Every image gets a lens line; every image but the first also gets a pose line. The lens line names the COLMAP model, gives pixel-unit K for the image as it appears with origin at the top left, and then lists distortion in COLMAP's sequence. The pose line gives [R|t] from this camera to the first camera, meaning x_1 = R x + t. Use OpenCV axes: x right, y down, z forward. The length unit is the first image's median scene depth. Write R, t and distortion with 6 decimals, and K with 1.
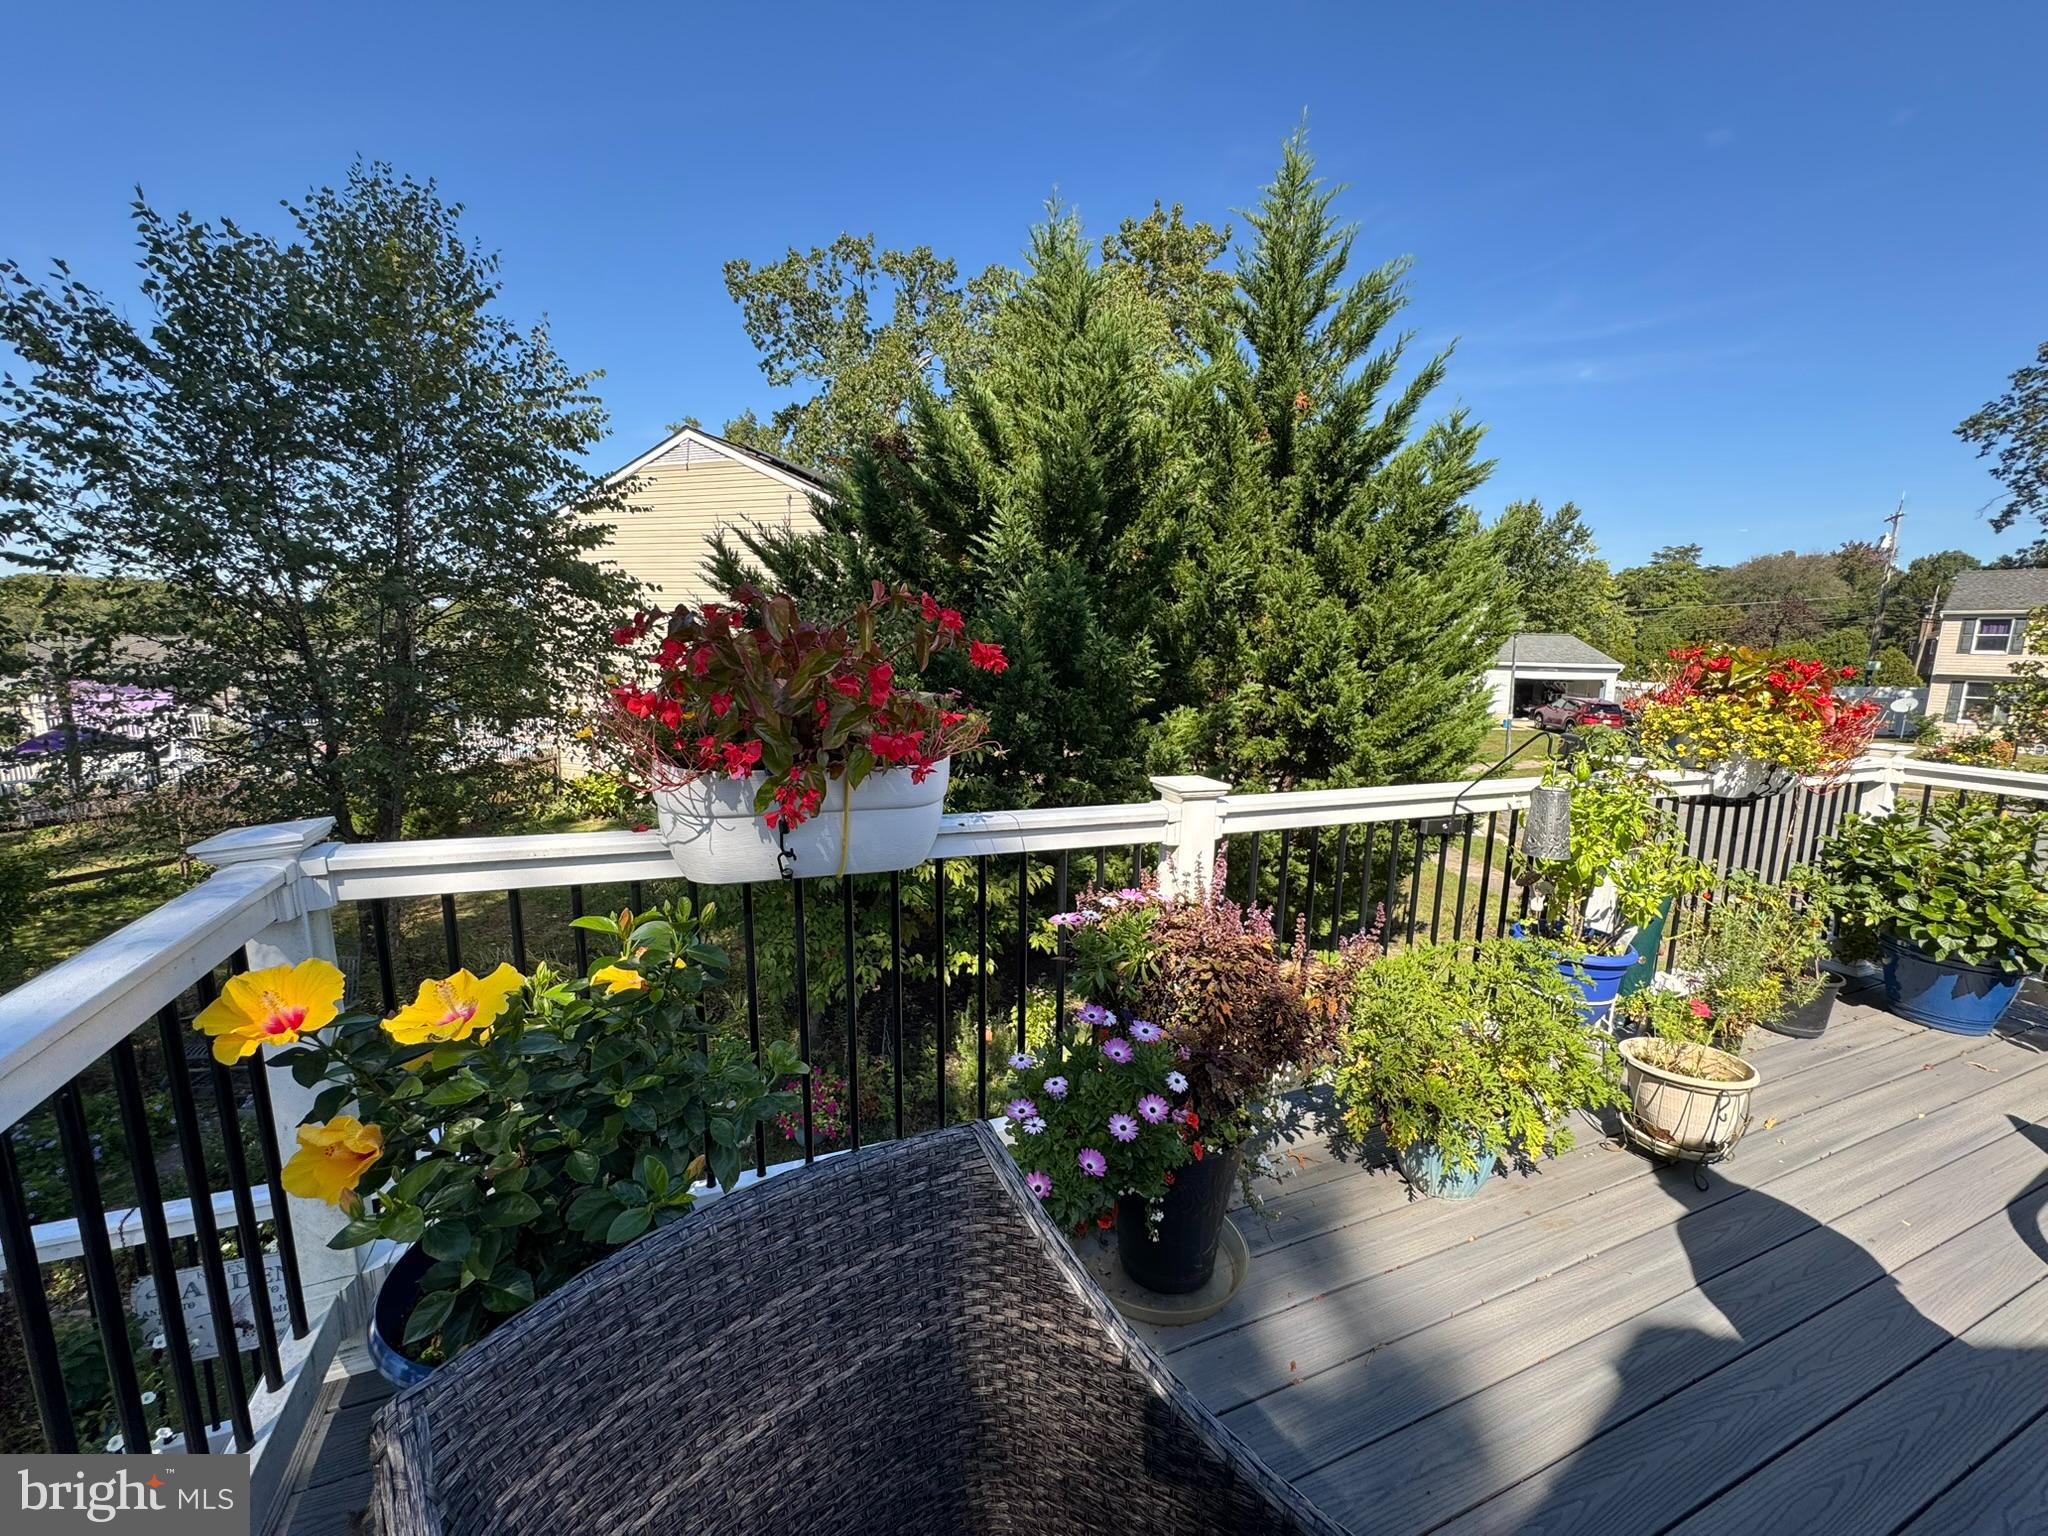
lens RADIAL K [[824.5, 0, 1023.0], [0, 824.5, 764.6], [0, 0, 1]] dist [-0.002876, 0.000799]
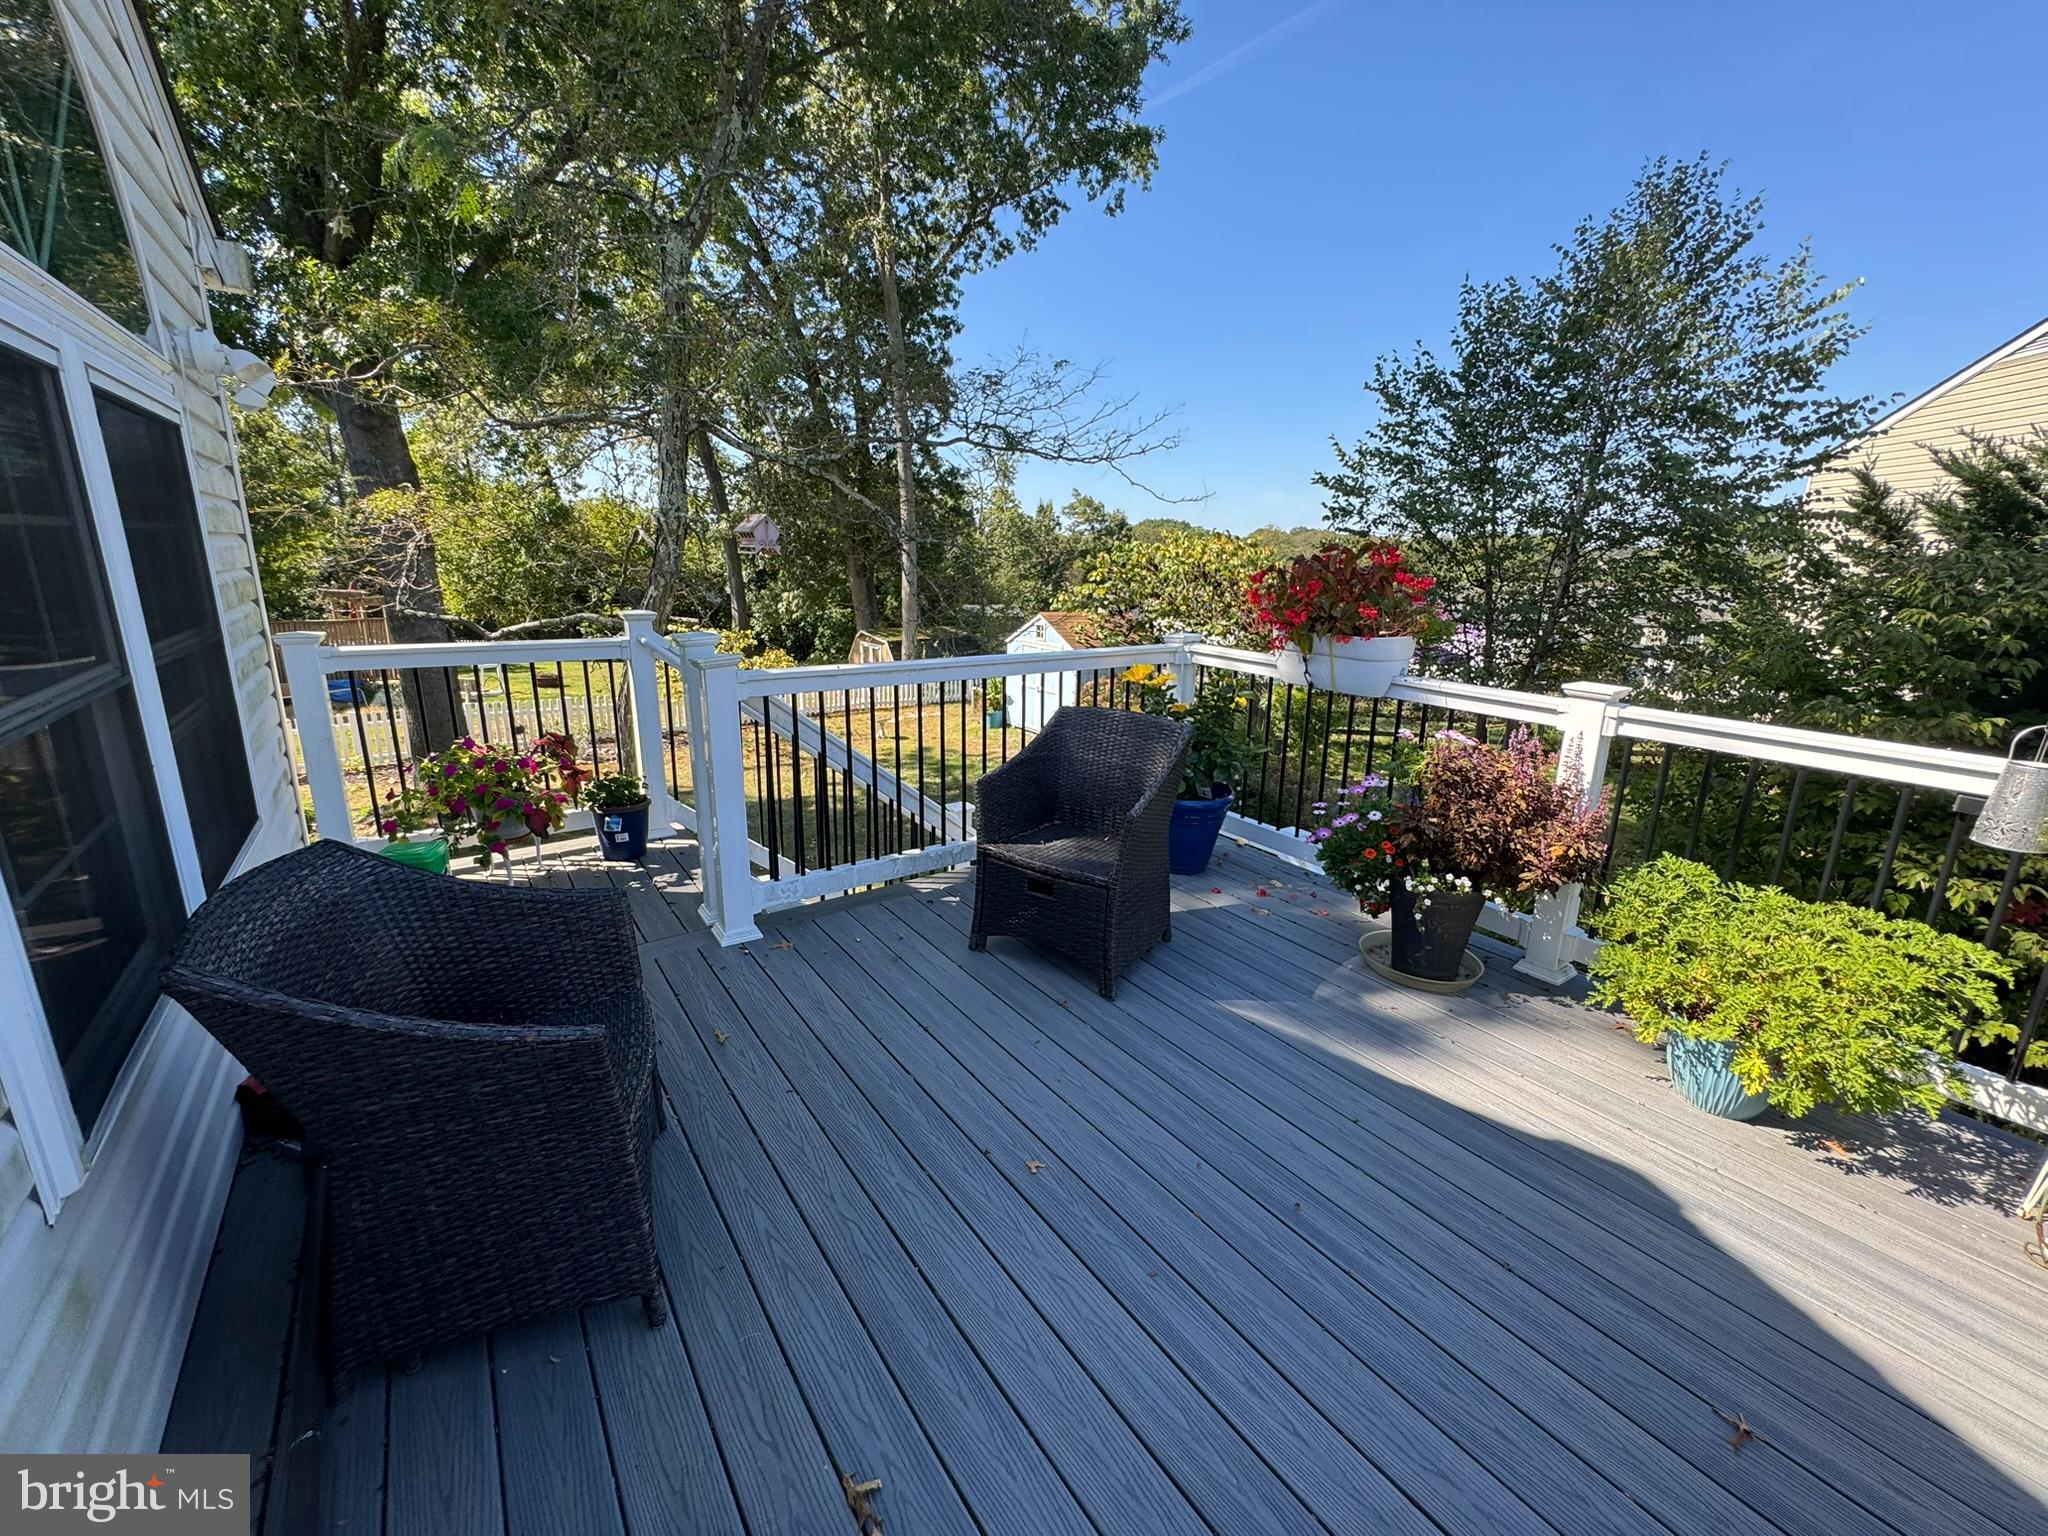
lens RADIAL K [[824.5, 0, 1028.0], [0, 824.5, 766.3], [0, 0, 1]] dist [-0.002876, 0.000799]
pose [[0.216158, 0.224380, -0.950226, 0.362364], [-0.164967, 0.967636, 0.190964, 0.011876], [0.962321, 0.115477, 0.246177, -0.034806]]
